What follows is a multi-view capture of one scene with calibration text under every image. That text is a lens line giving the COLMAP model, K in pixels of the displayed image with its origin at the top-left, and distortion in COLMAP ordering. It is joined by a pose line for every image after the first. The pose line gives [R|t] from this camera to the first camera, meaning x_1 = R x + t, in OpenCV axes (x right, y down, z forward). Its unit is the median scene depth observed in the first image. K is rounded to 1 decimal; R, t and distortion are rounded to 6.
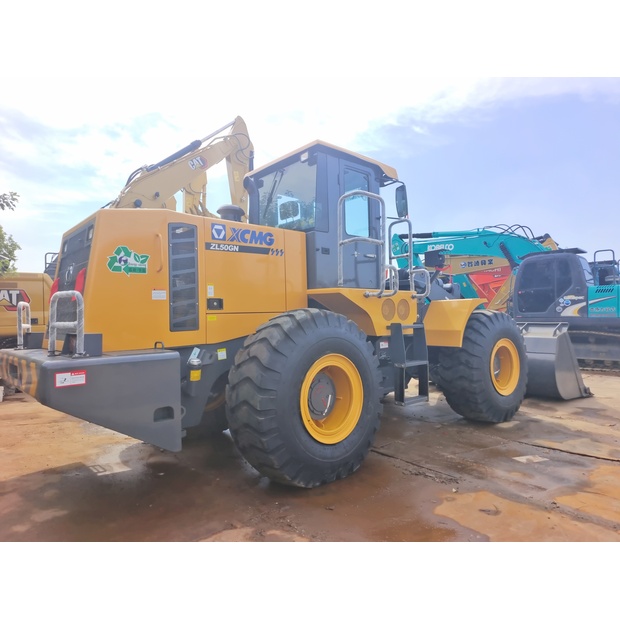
lens RADIAL K [[447.5, 0, 310.0], [0, 447.5, 310.0], [0, 0, 1]] dist [-0.073028, -0.002407]
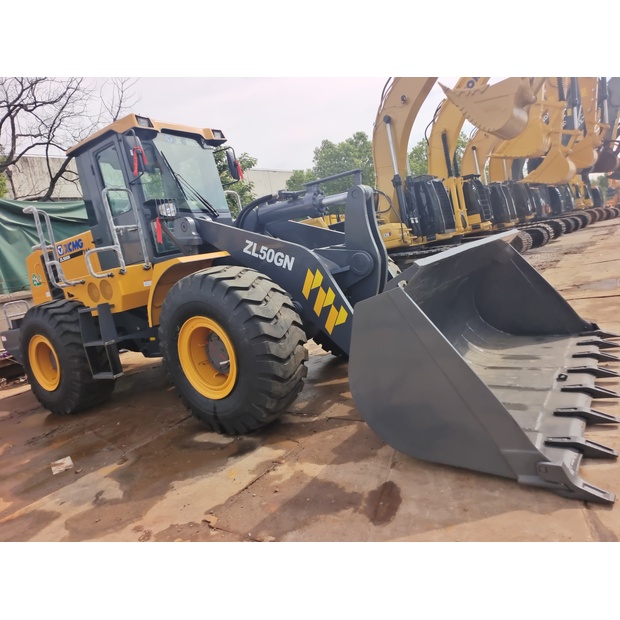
lens RADIAL K [[467.5, 0, 310.0], [0, 467.5, 310.0], [0, 0, 1]] dist [-0.009060, -0.004980]
pose [[0.243293, 0.078845, -0.966743, 1.477710], [0.195250, 0.972307, 0.128436, -0.002872], [0.950098, -0.220004, 0.221161, 1.276893]]
